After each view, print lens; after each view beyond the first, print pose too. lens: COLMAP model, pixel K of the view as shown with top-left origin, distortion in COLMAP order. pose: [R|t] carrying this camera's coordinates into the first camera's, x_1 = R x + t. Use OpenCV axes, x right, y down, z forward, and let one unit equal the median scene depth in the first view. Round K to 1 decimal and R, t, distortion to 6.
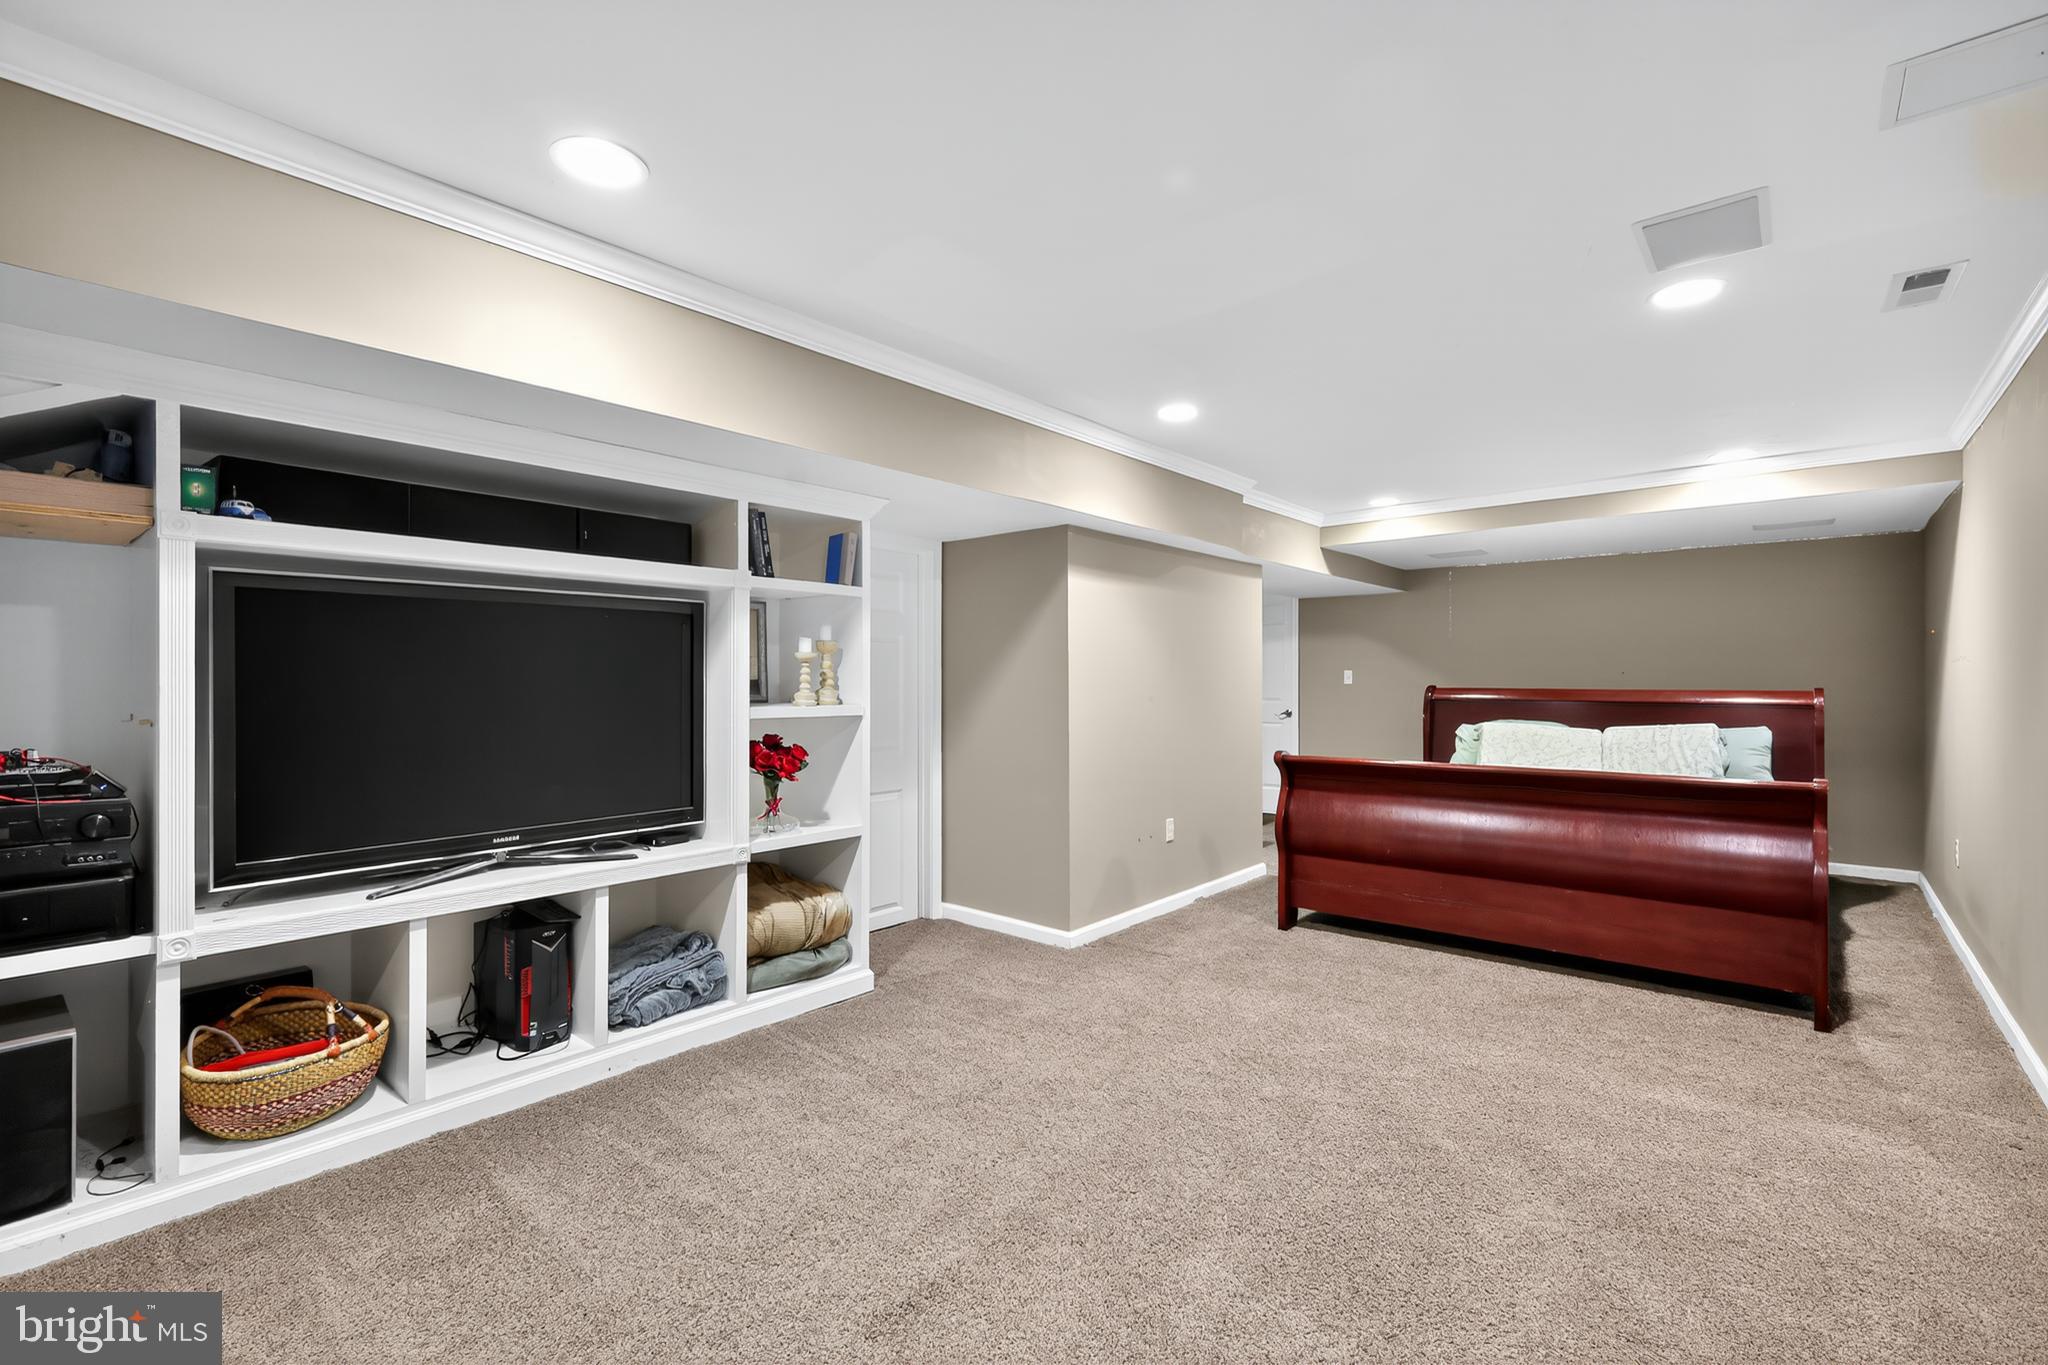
lens RADIAL K [[891.6, 0, 1024.4], [0, 891.6, 679.8], [0, 0, 1]] dist [0.003447, 0.000682]
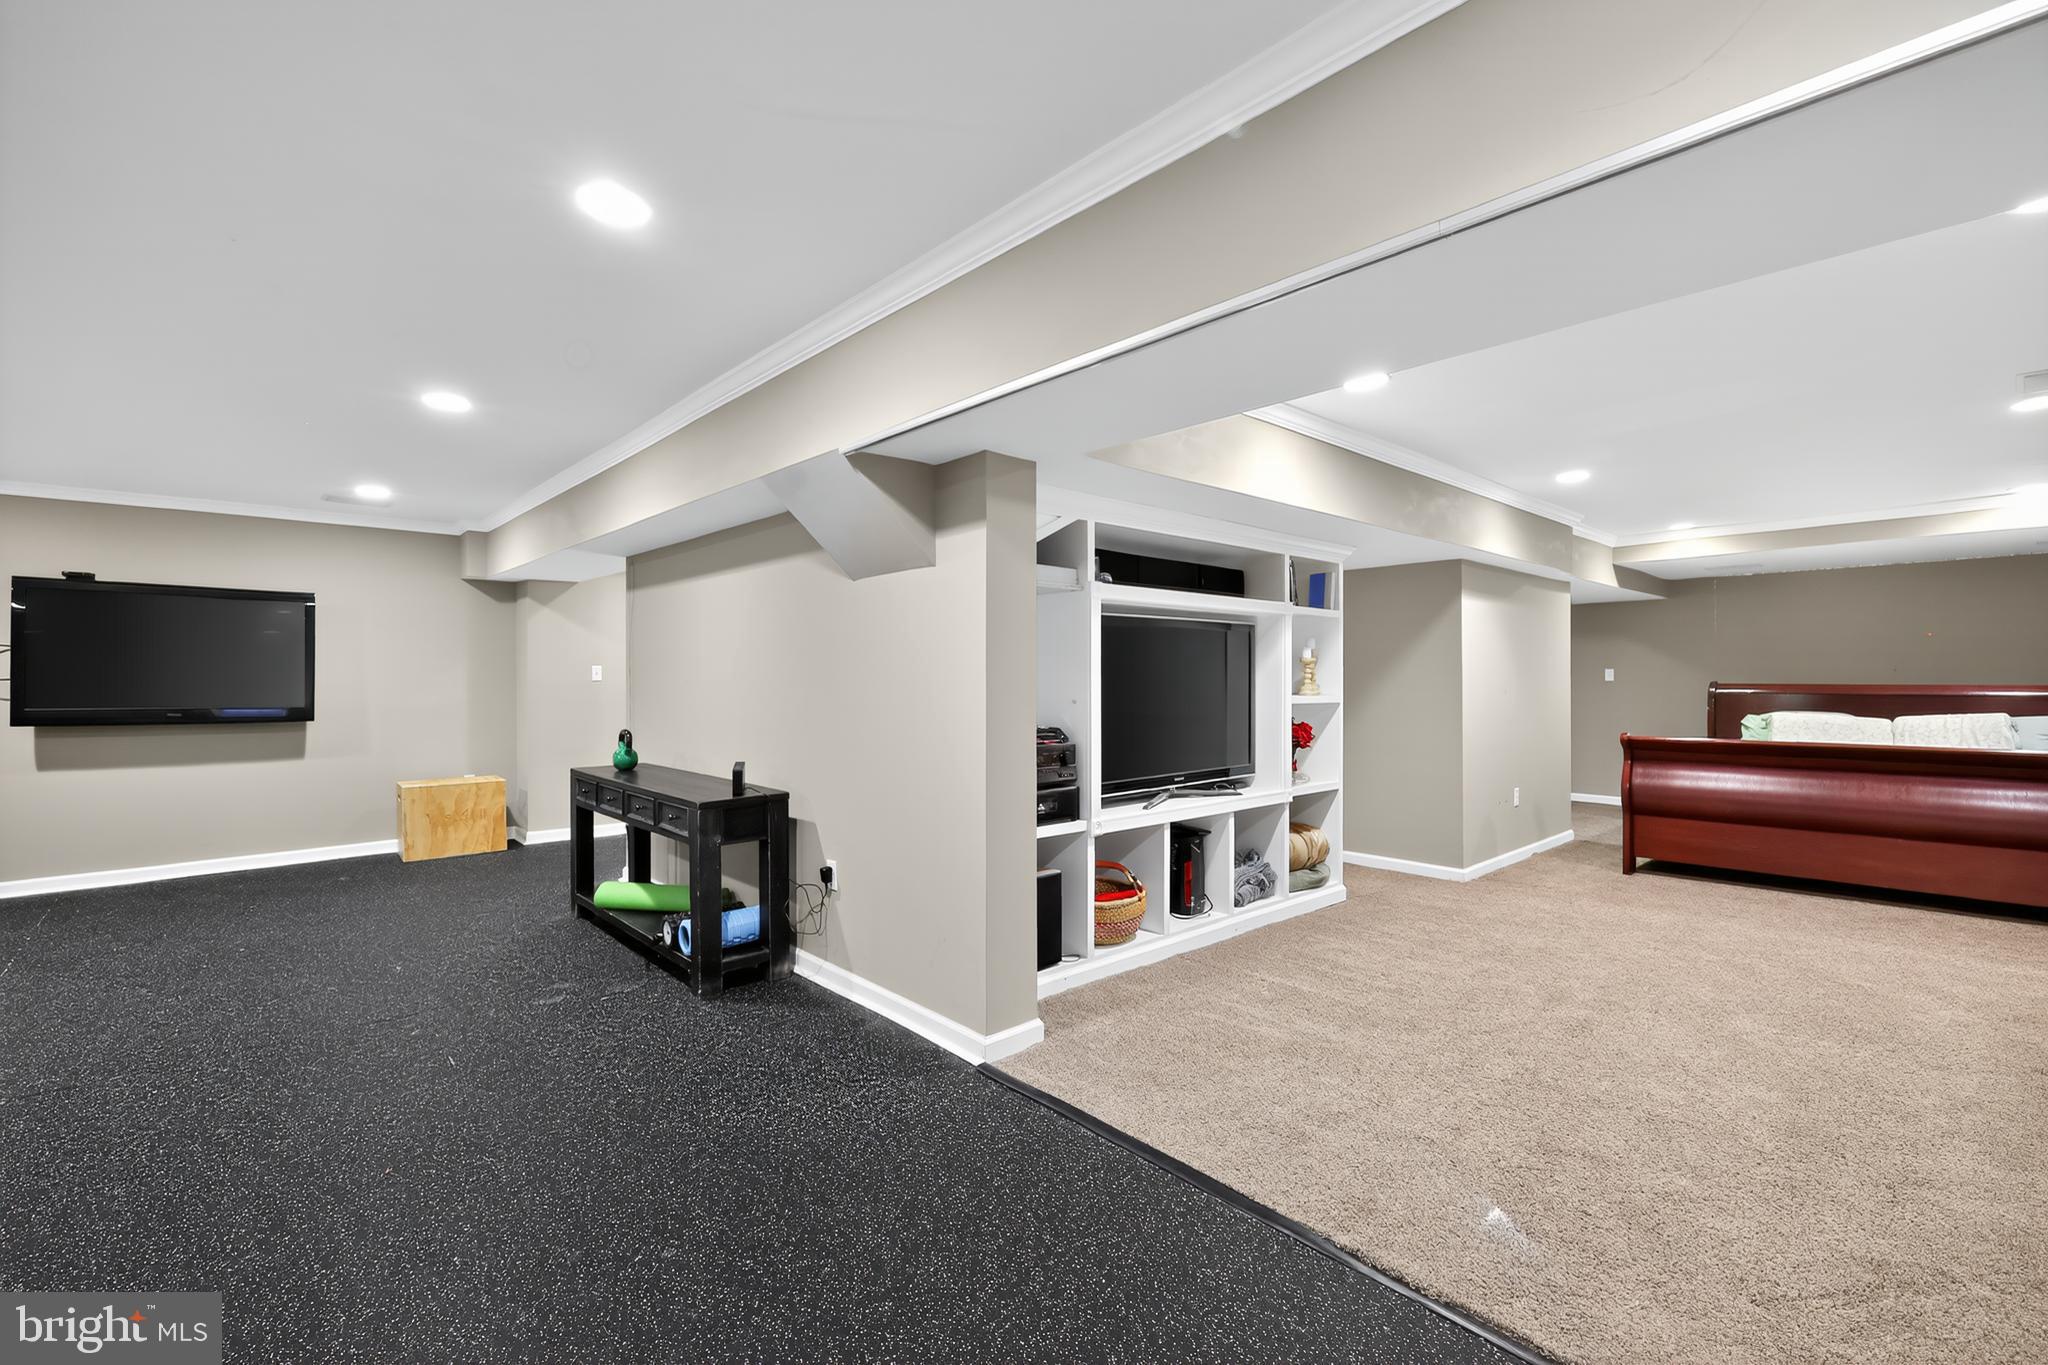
lens RADIAL K [[891.6, 0, 1023.8], [0, 891.6, 681.2], [0, 0, 1]] dist [0.003447, 0.000682]
pose [[0.992715, -0.002472, -0.120464, -0.549837], [0.002611, 0.999996, 0.000991, 0.003964], [0.120461, -0.001298, 0.992717, -0.486888]]
